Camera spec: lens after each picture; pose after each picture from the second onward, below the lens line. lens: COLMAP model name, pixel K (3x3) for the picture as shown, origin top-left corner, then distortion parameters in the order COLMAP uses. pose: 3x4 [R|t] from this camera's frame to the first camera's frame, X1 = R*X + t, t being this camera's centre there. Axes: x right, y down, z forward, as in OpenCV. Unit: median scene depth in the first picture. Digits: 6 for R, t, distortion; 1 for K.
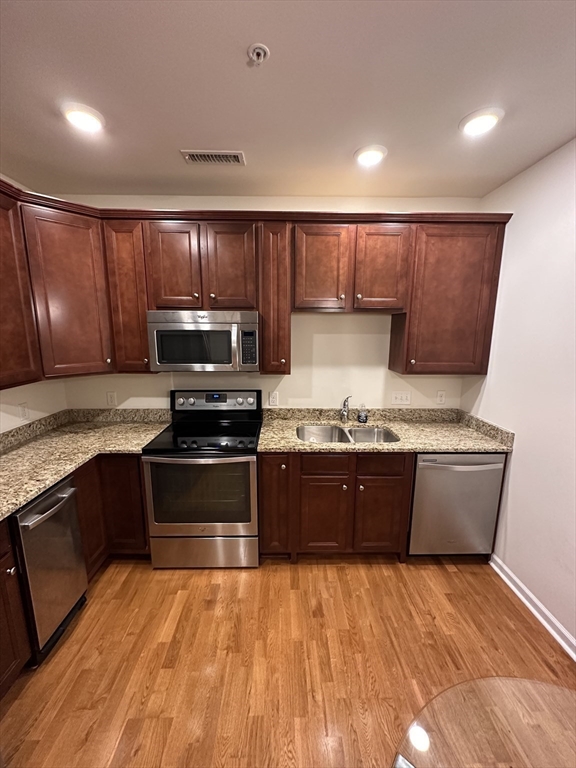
lens RADIAL K [[306.9, 0, 289.2], [0, 306.9, 382.2], [0, 0, 1]] dist [0.000875, 0.001199]
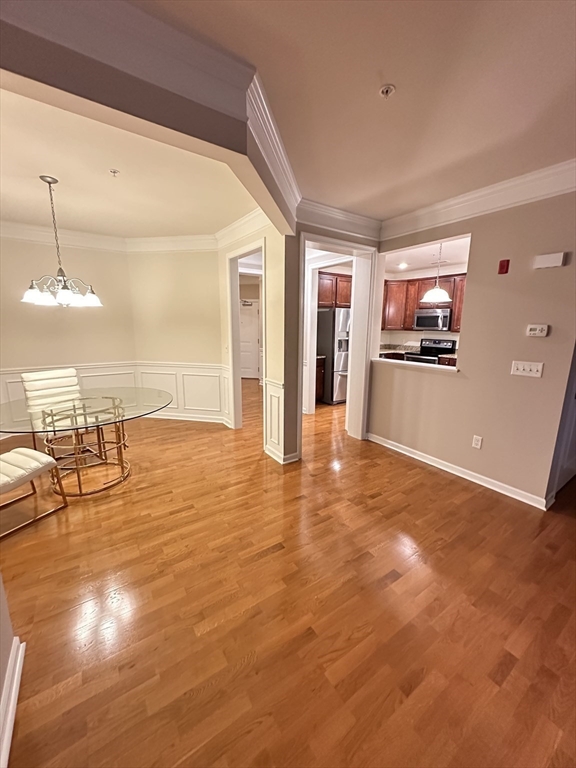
lens RADIAL K [[306.9, 0, 289.4], [0, 306.9, 384.1], [0, 0, 1]] dist [0.000875, 0.001199]
pose [[0.548443, 0.161859, -0.820373, 1.446185], [-0.154553, 0.983805, 0.090780, 0.404605], [0.821781, 0.077003, 0.564577, -1.667265]]
